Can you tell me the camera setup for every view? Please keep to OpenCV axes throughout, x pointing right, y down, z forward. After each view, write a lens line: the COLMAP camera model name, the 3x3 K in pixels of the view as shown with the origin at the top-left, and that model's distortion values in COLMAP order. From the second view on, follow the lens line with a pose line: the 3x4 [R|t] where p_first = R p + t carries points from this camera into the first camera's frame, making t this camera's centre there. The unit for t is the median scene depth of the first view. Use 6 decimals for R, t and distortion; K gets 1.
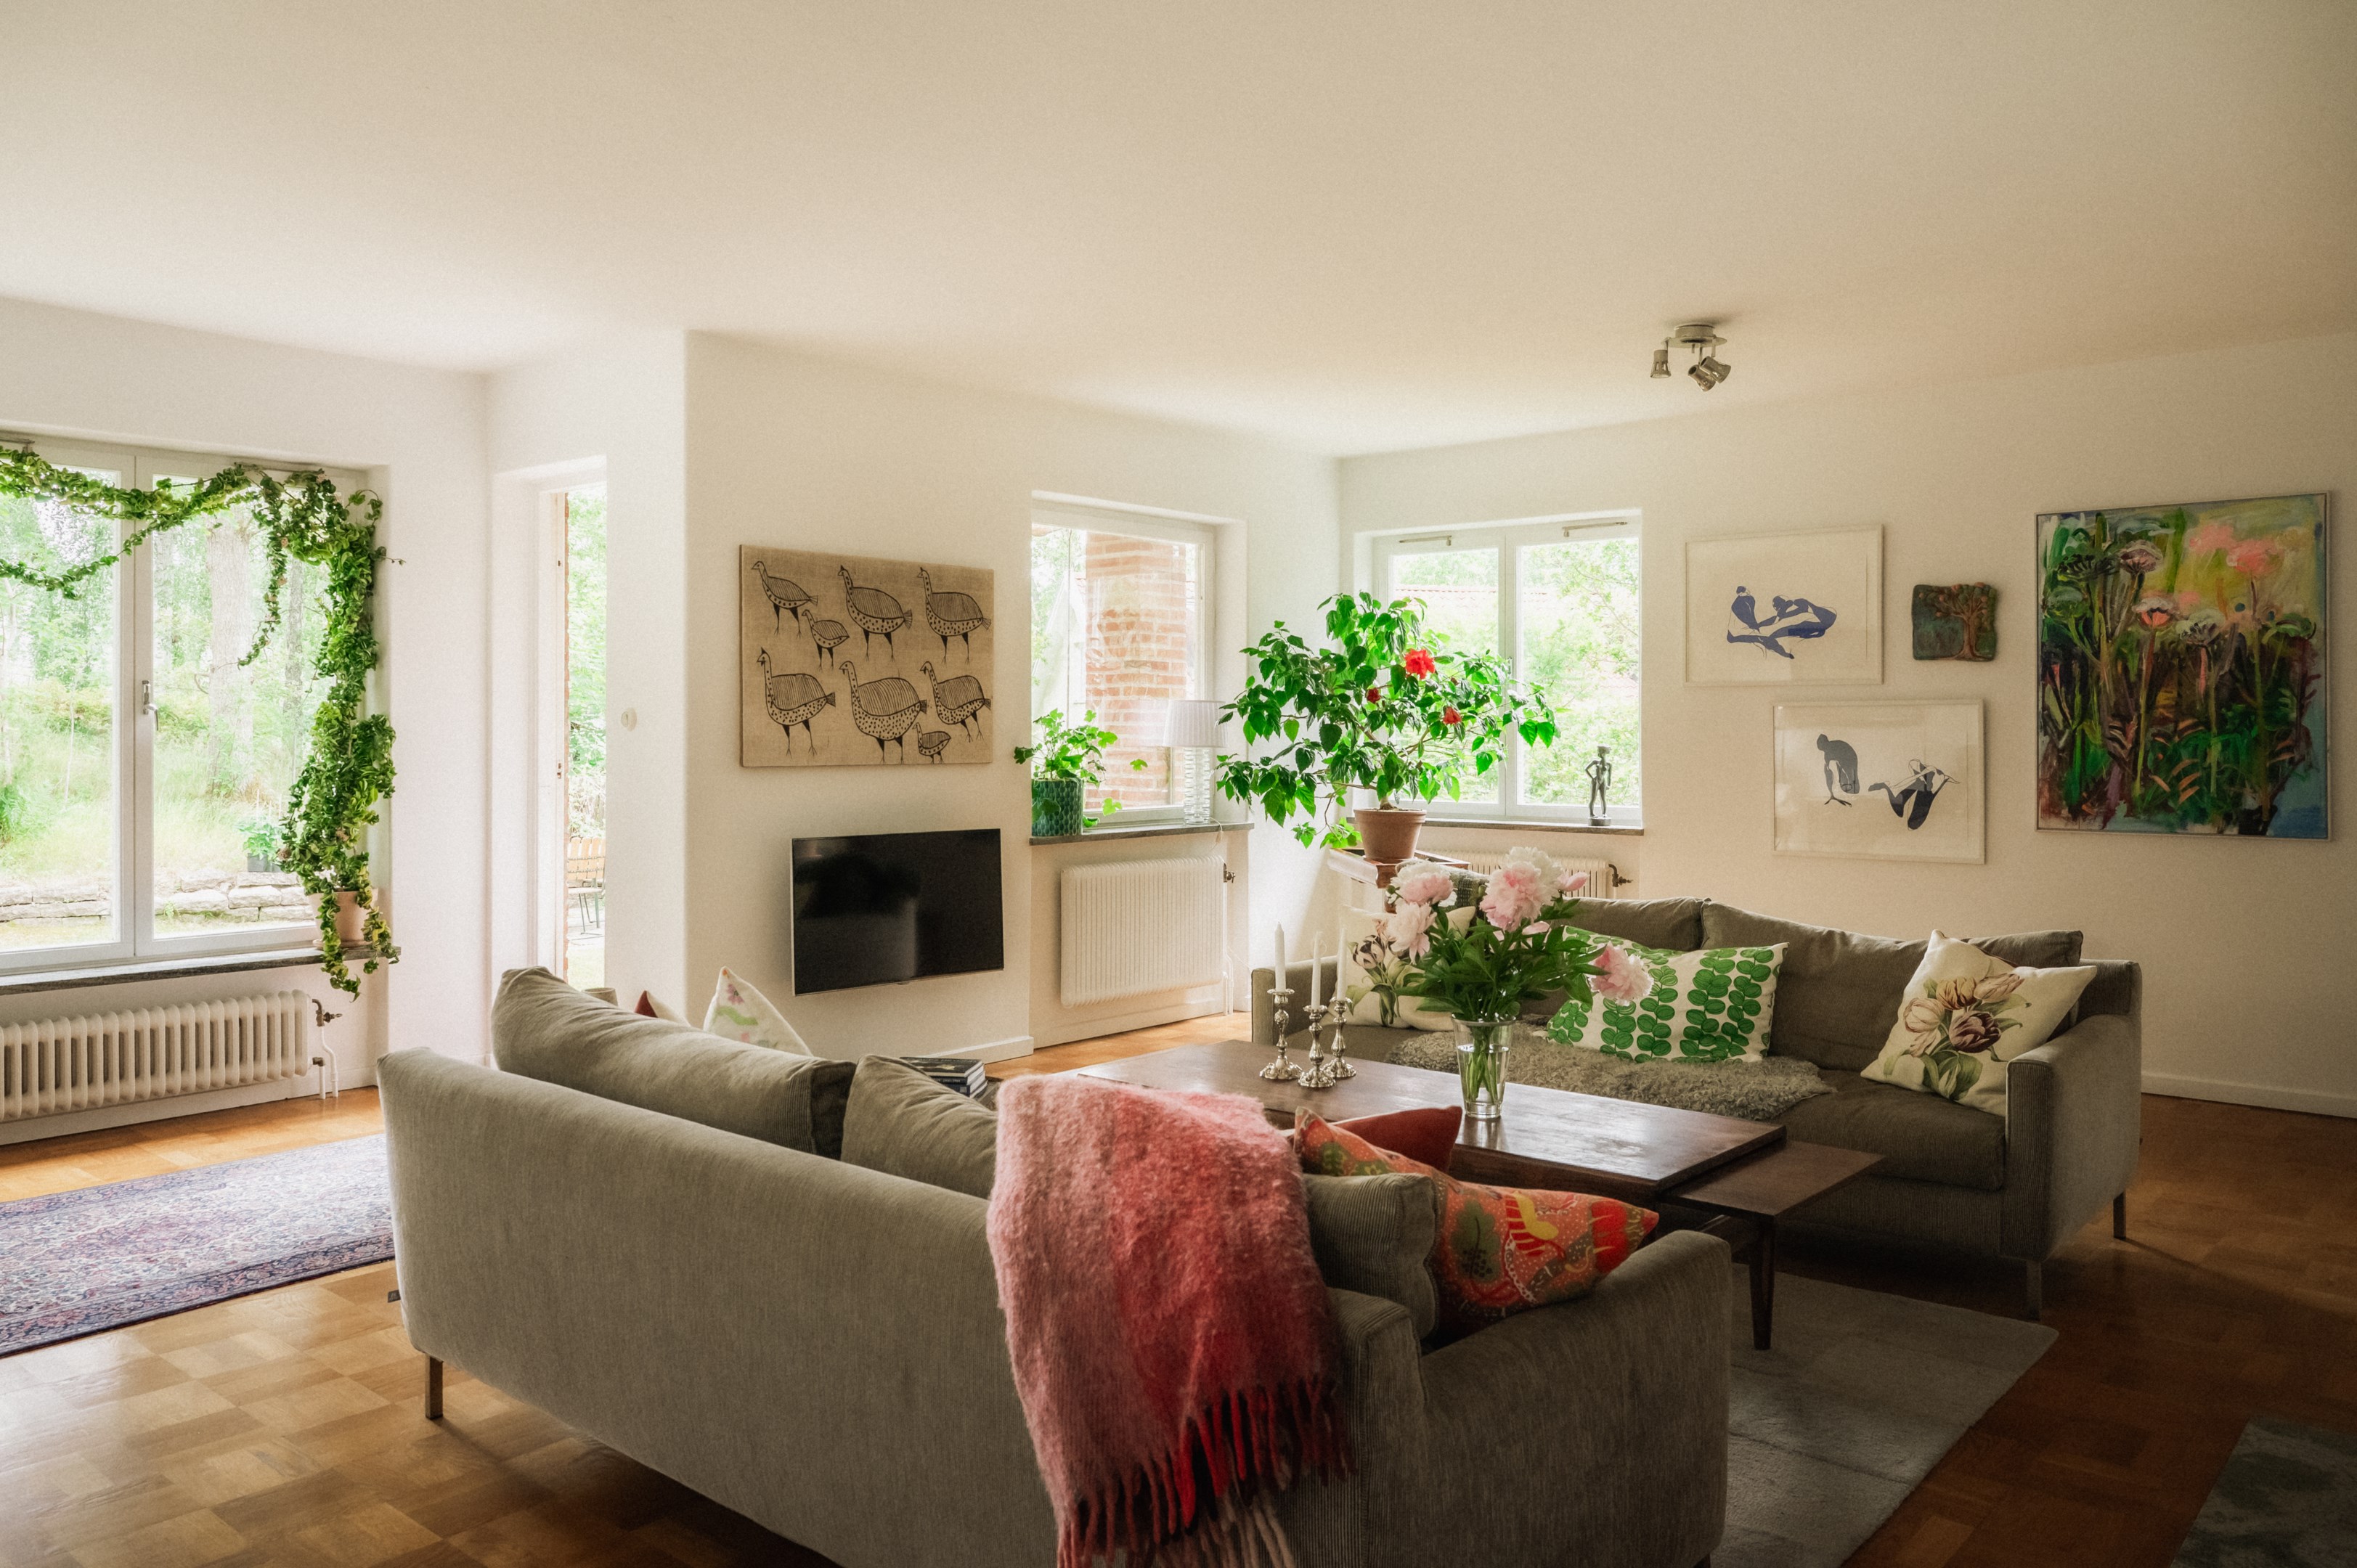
lens RADIAL K [[1723.0, 0, 1178.6], [0, 1723.0, 719.6], [0, 0, 1]] dist [0.003512, -0.008830]
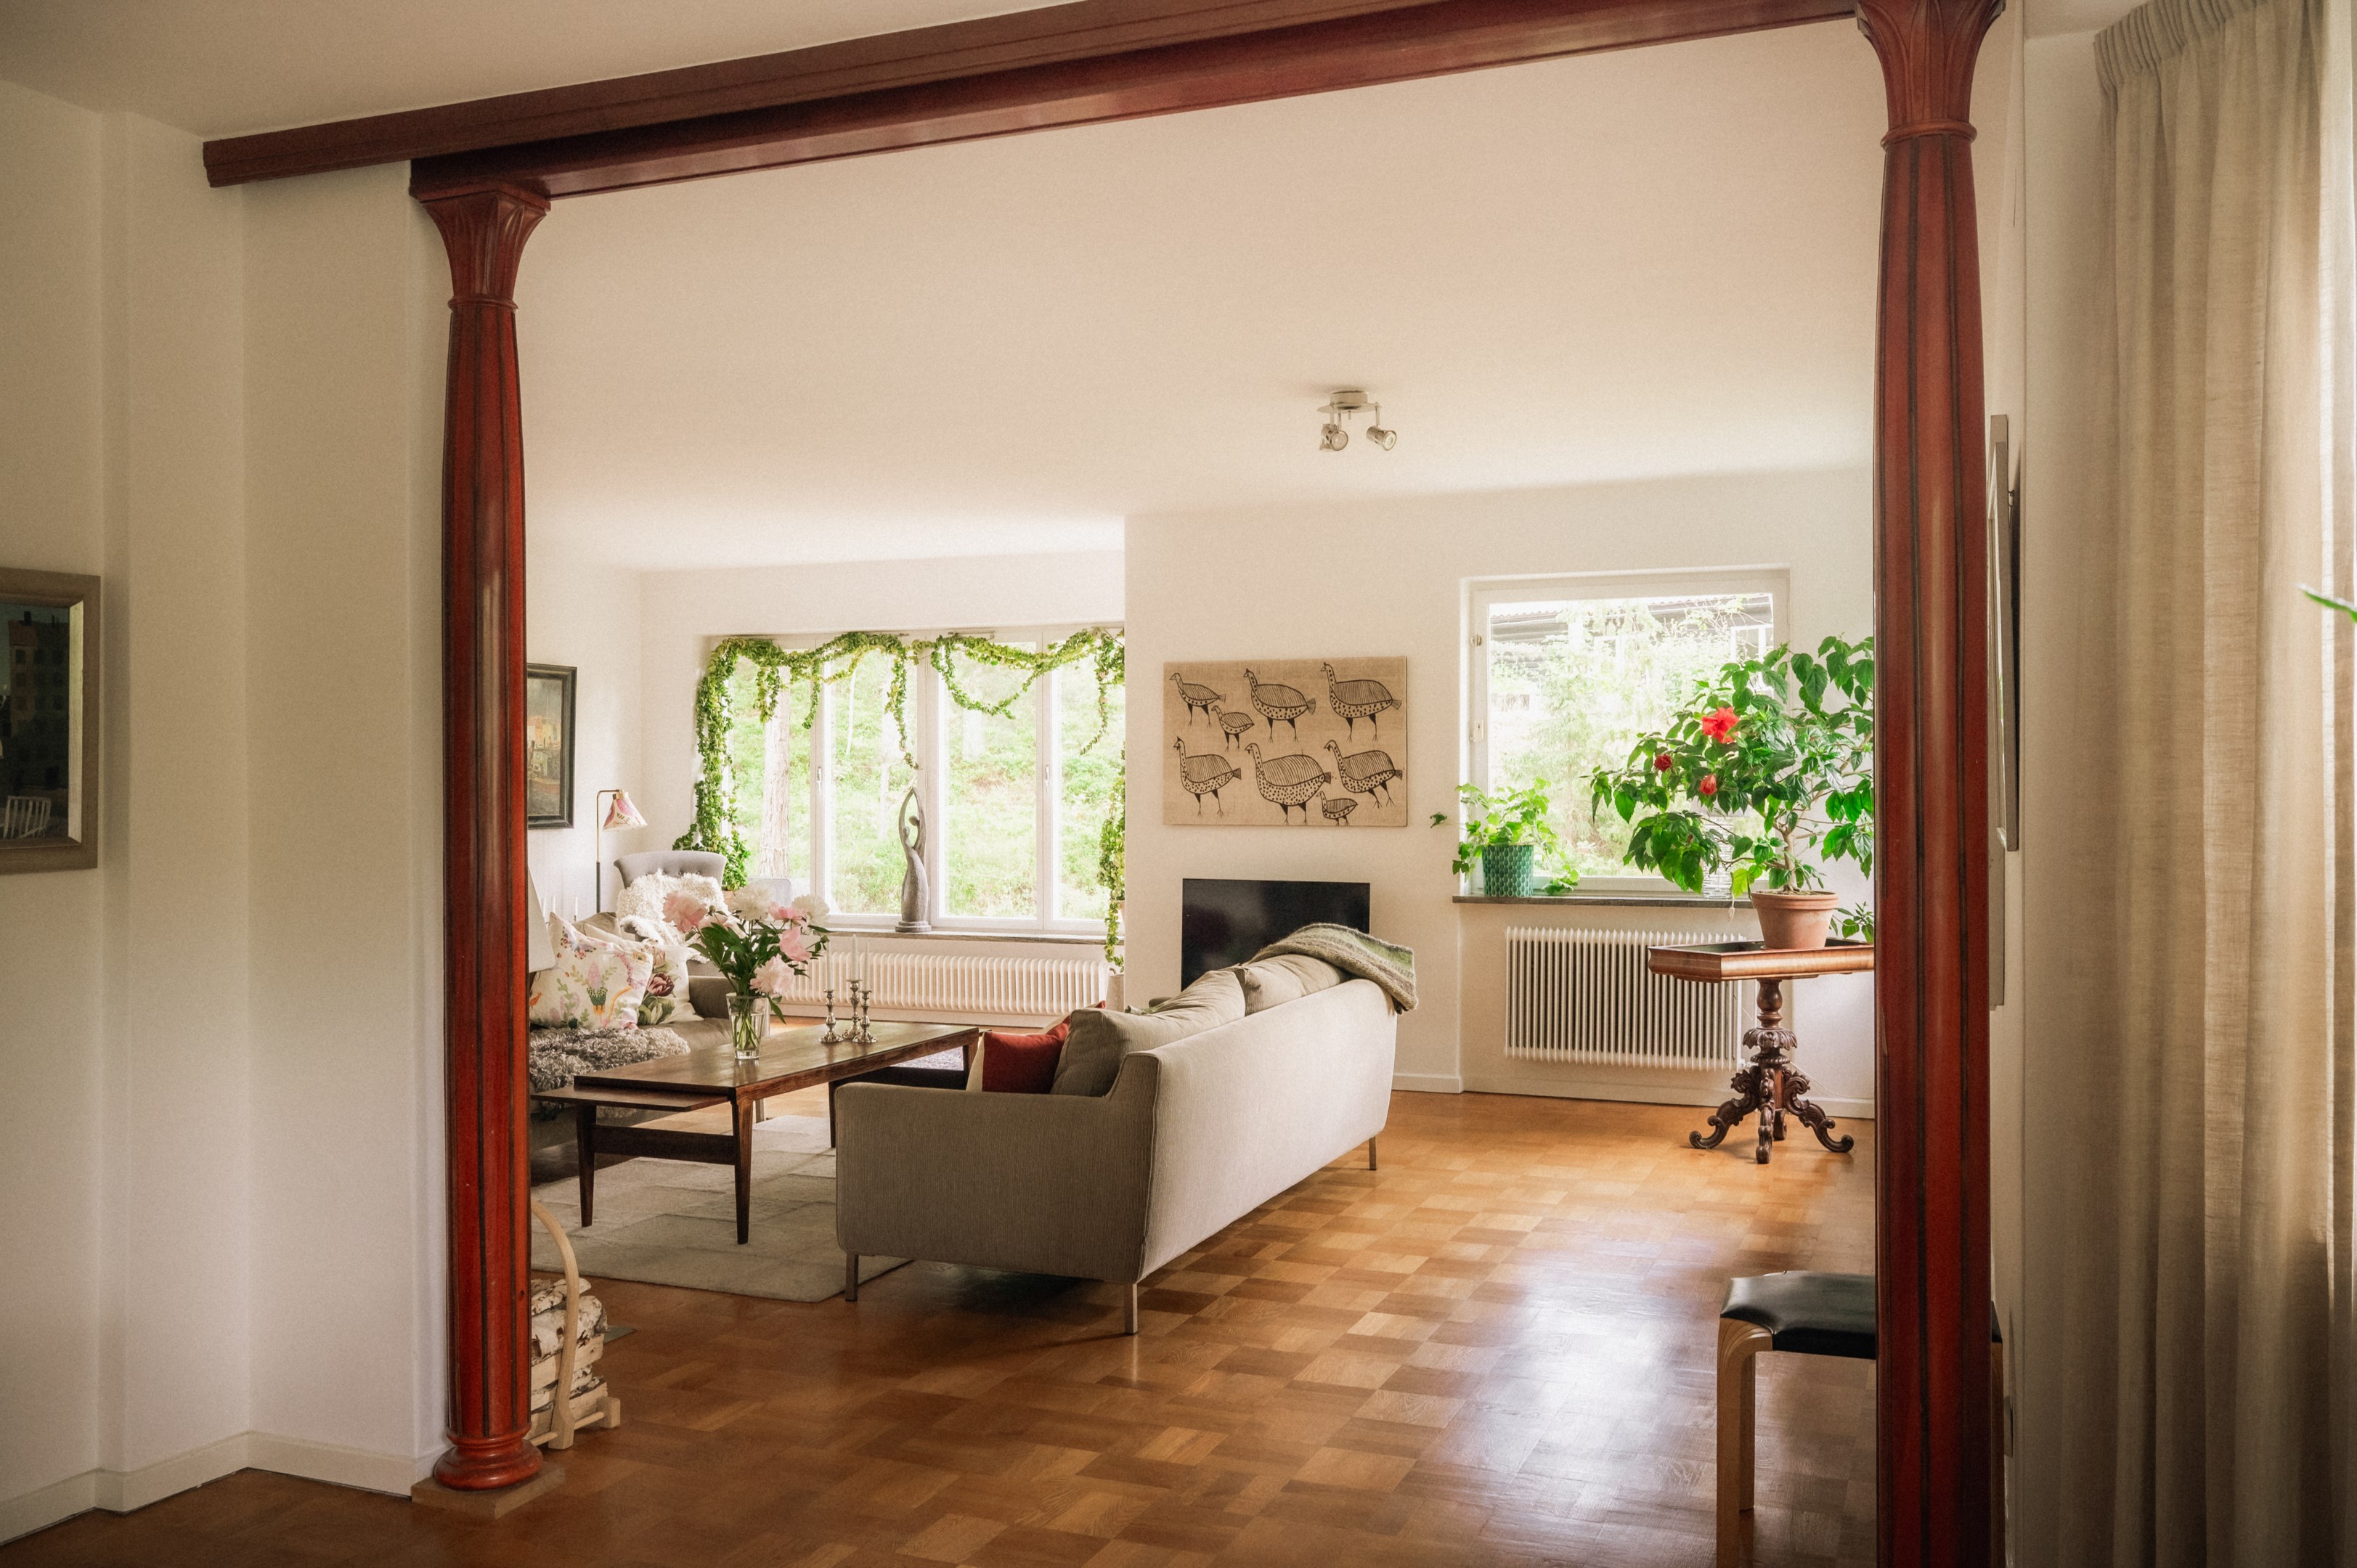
lens RADIAL K [[1980.1, 0, 1171.5], [0, 1980.1, 776.4], [0, 0, 1]] dist [-0.007493, 0.000280]
pose [[0.302683, -0.002948, -0.953087, 1.204202], [0.008008, 0.999968, -0.000550, -0.009285], [0.953058, -0.007466, 0.302697, 0.507366]]
